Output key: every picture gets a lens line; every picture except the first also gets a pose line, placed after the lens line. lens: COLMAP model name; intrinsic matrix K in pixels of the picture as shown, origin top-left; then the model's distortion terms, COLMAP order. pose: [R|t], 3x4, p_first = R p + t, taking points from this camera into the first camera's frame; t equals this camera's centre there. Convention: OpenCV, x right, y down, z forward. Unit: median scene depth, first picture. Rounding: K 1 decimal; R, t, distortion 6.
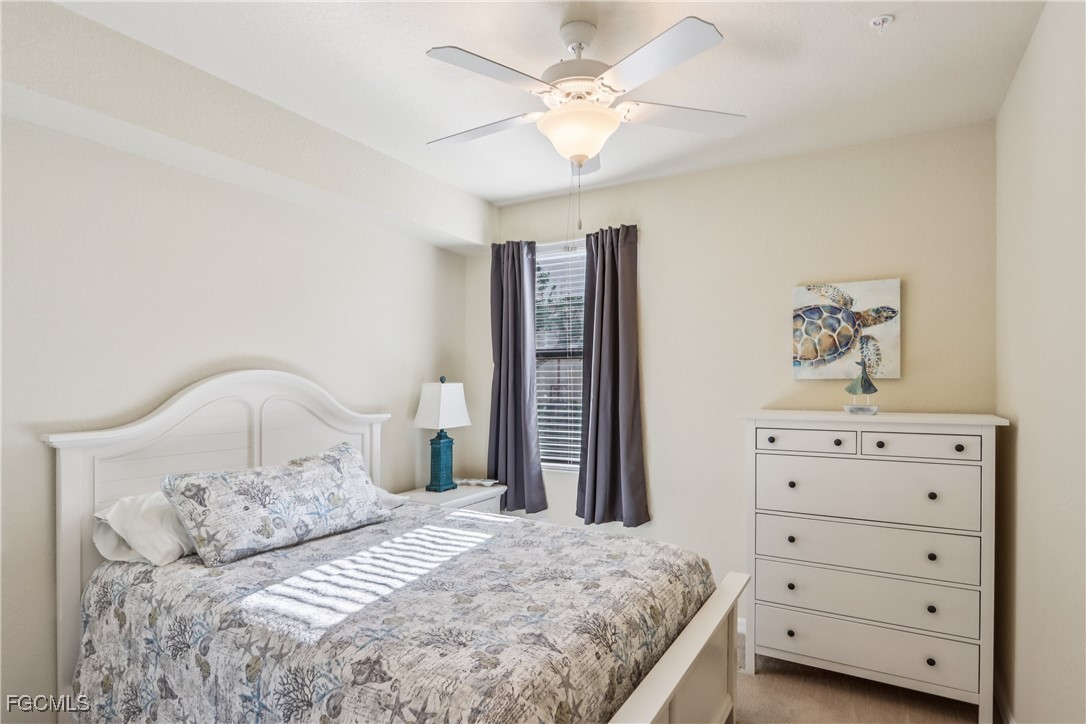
lens RADIAL K [[574.7, 0, 541.7], [0, 574.7, 368.6], [0, 0, 1]] dist [-0.004802, 0.003986]
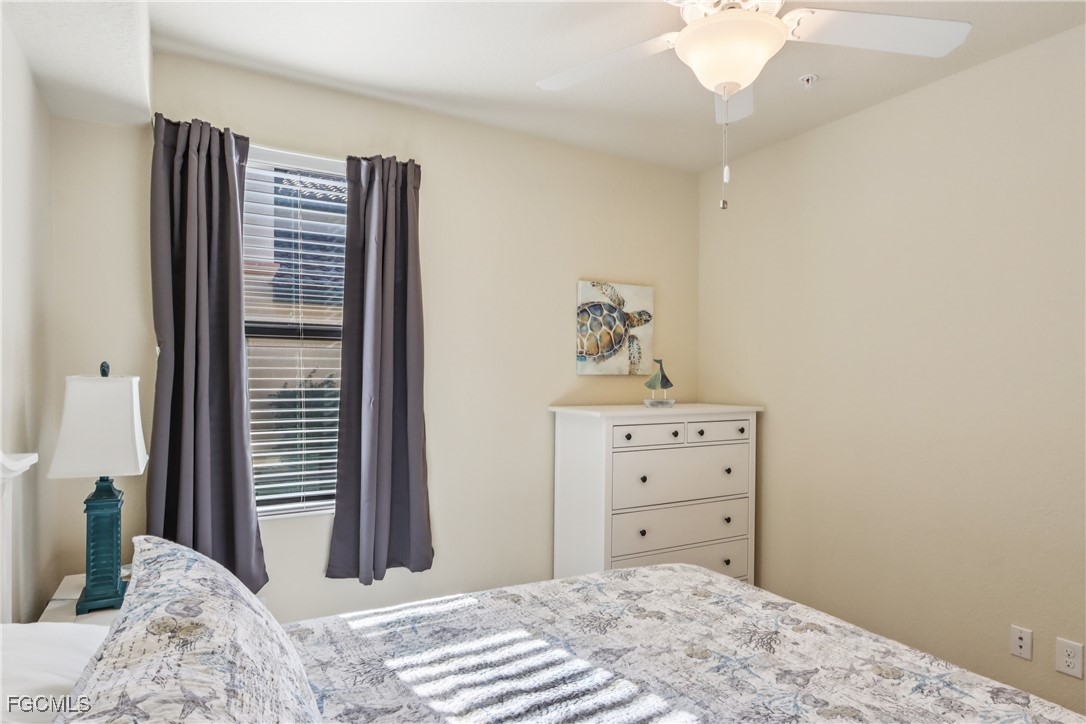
lens RADIAL K [[612.9, 0, 542.2], [0, 612.9, 373.3], [0, 0, 1]] dist [-0.011626, 0.000027]
pose [[0.509493, 0.006340, 0.860451, -0.520774], [-0.027727, 0.999575, 0.009053, 0.009298], [-0.860028, -0.028471, 0.509452, 0.539855]]
